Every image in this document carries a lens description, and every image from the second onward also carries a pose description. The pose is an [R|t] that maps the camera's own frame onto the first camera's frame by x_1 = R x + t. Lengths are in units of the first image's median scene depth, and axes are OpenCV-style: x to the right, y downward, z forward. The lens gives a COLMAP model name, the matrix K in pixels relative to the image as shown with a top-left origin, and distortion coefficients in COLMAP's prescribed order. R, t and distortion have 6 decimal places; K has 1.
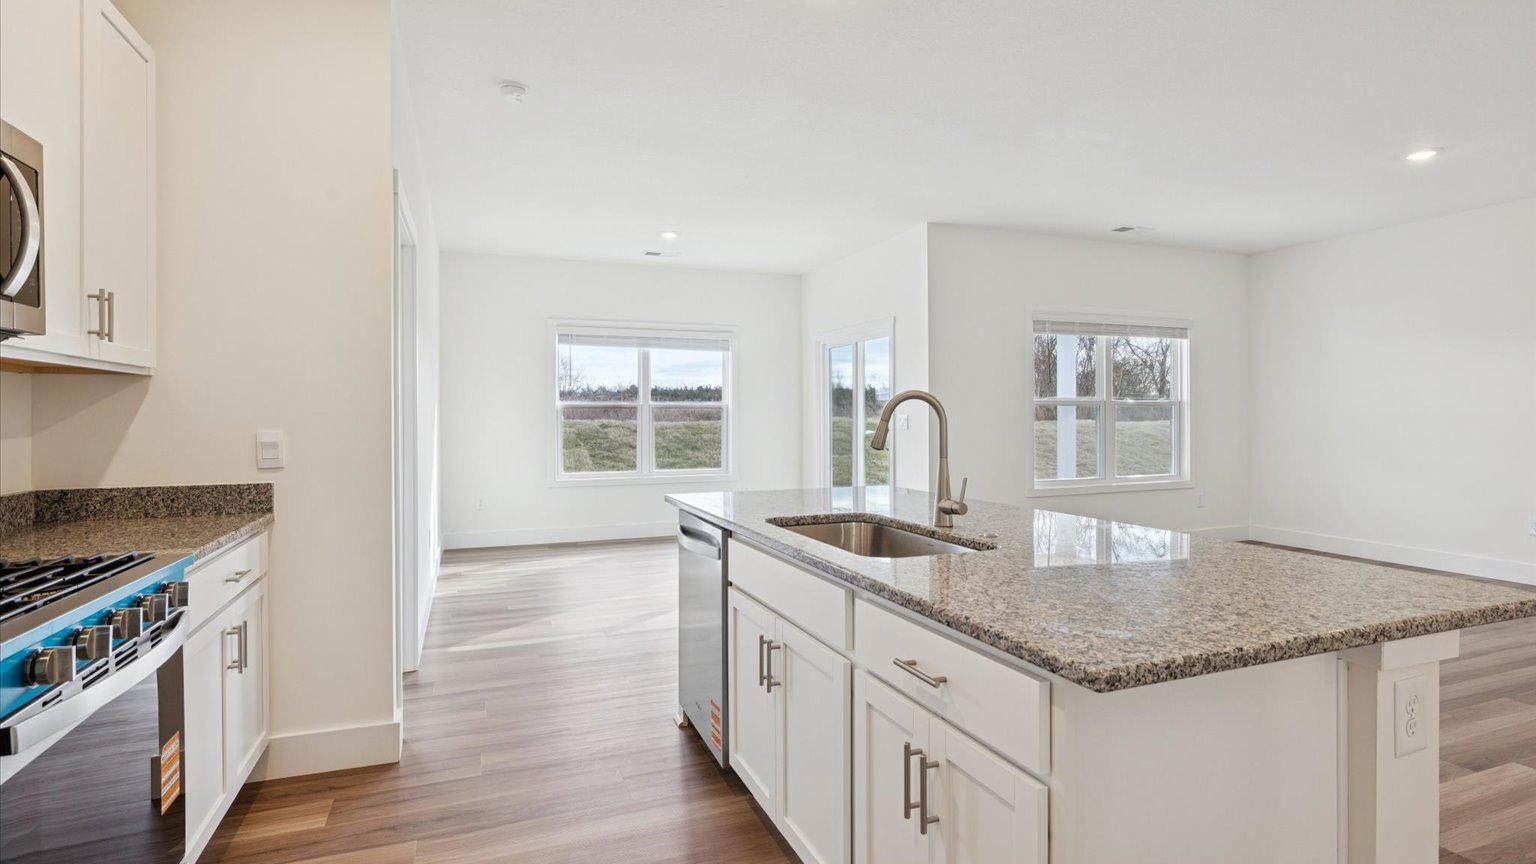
lens RADIAL K [[744.4, 0, 769.1], [0, 744.4, 411.0], [0, 0, 1]] dist [-0.002179, 0.000269]
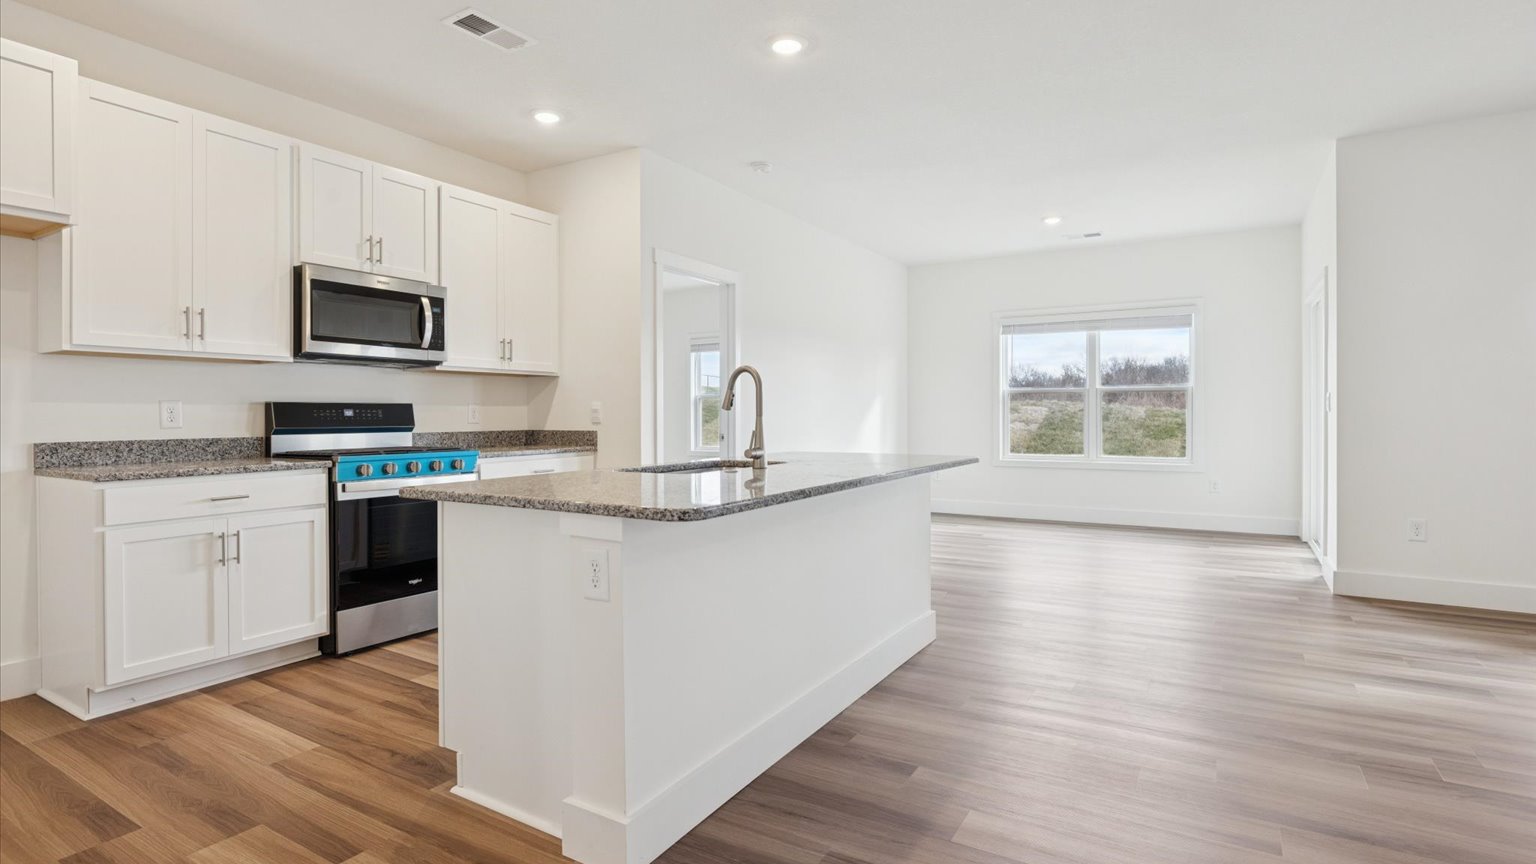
lens RADIAL K [[744.4, 0, 769.1], [0, 744.4, 411.0], [0, 0, 1]] dist [-0.002179, 0.000269]
pose [[0.614987, -0.000863, -0.788537, 0.397909], [0.007377, 0.999962, 0.004659, 0.014979], [0.788503, -0.008682, 0.614970, 0.066454]]
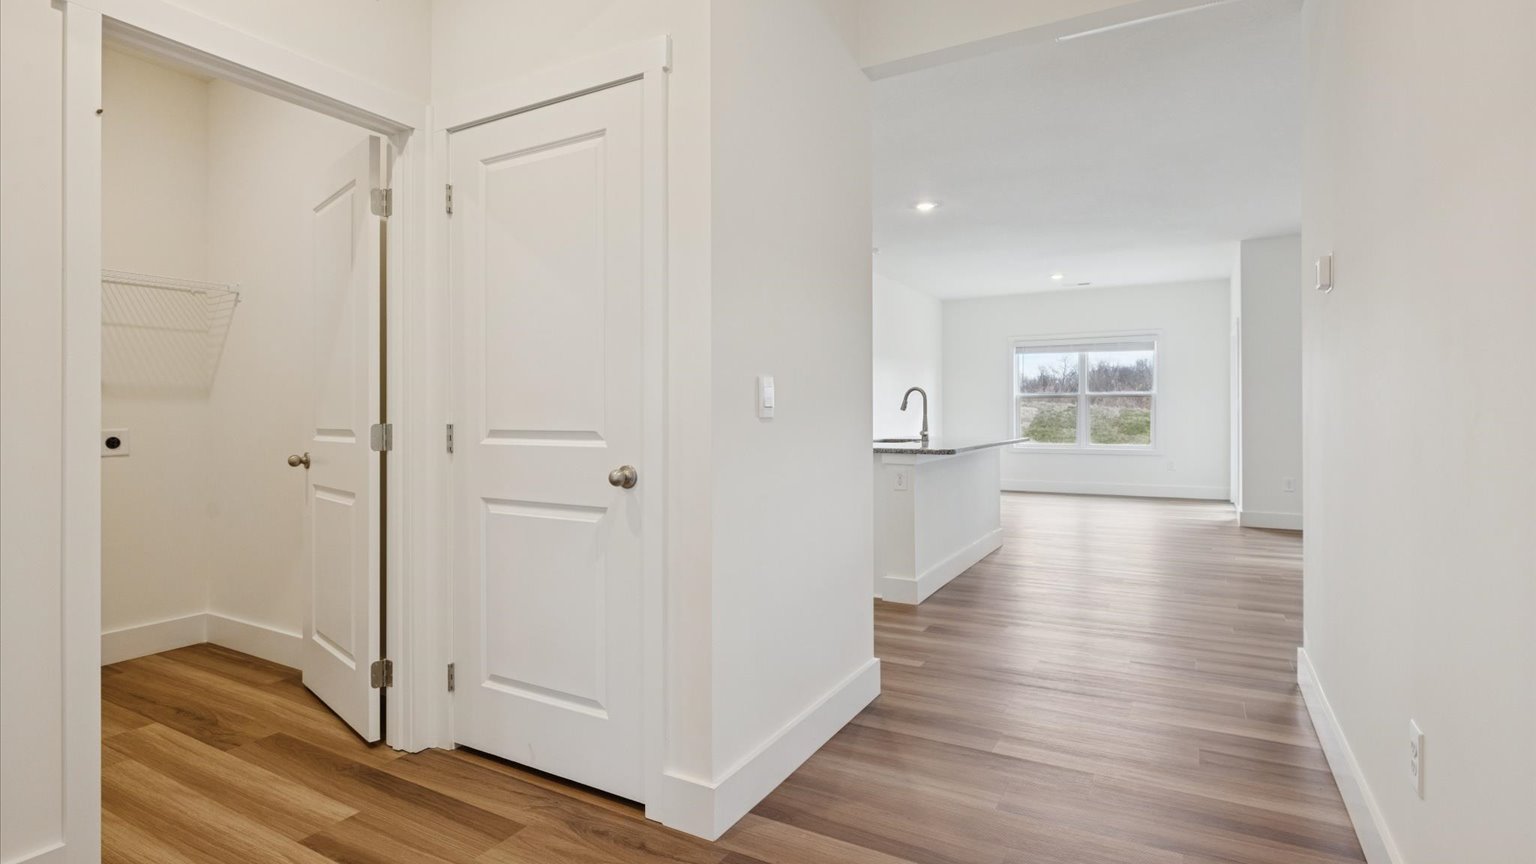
lens RADIAL K [[744.4, 0, 769.1], [0, 744.4, 411.0], [0, 0, 1]] dist [-0.002179, 0.000269]
pose [[0.638292, -0.002388, -0.769790, 0.575816], [0.008688, 0.999954, 0.004102, 0.011936], [0.769745, -0.009306, 0.638284, -0.327265]]
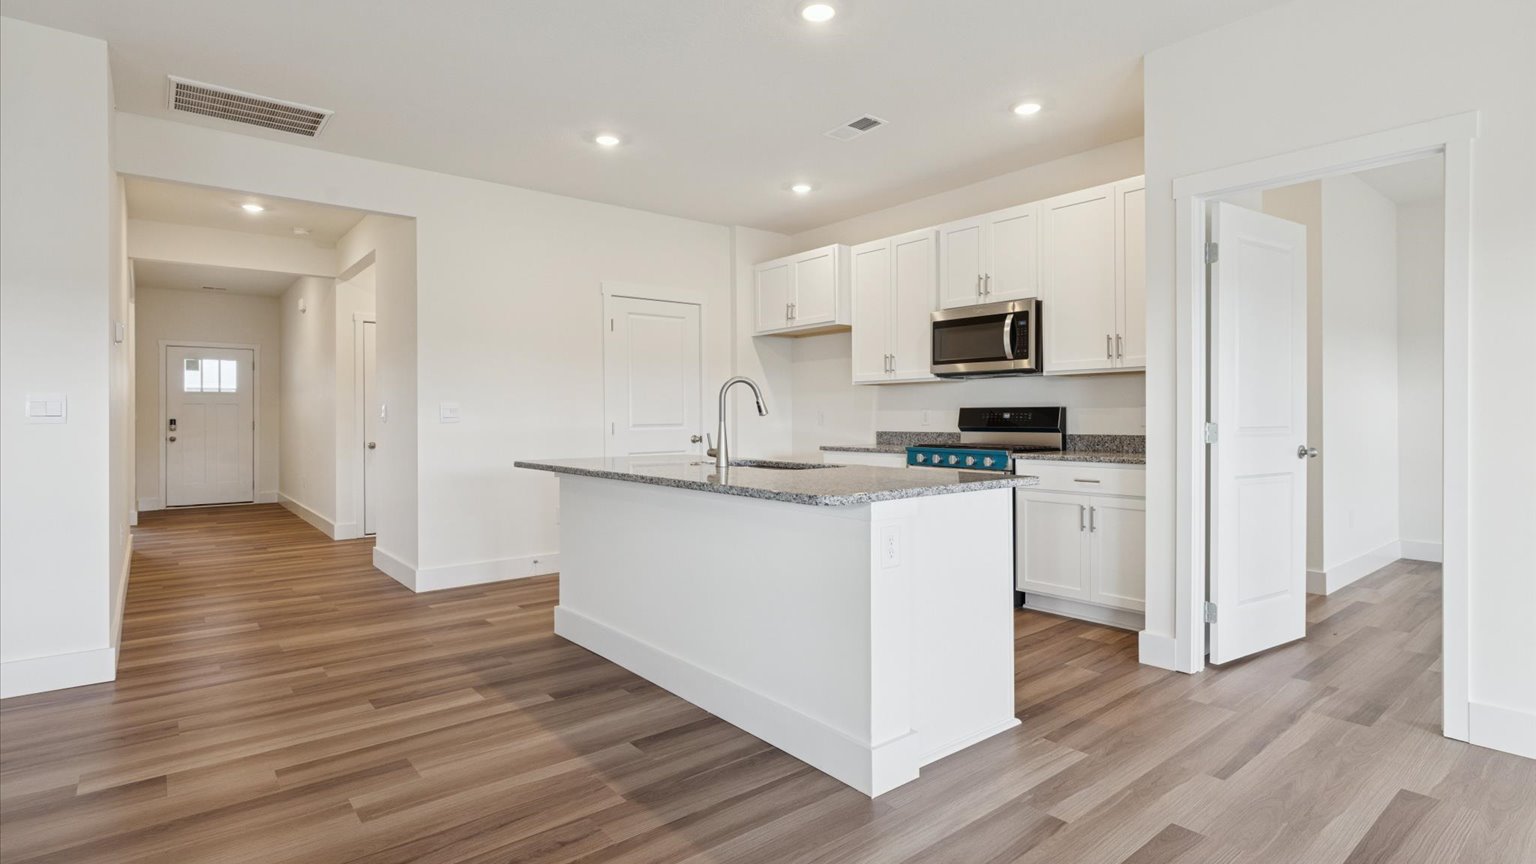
lens RADIAL K [[750.5, 0, 768.0], [0, 750.5, 432.0], [0, 0, 1]] dist [-0.000866, 0.000038]
pose [[-0.949237, 0.007366, -0.314475, 0.161408], [0.005380, 0.999960, 0.007182, 0.027216], [0.314515, 0.005125, -0.949239, 0.857302]]
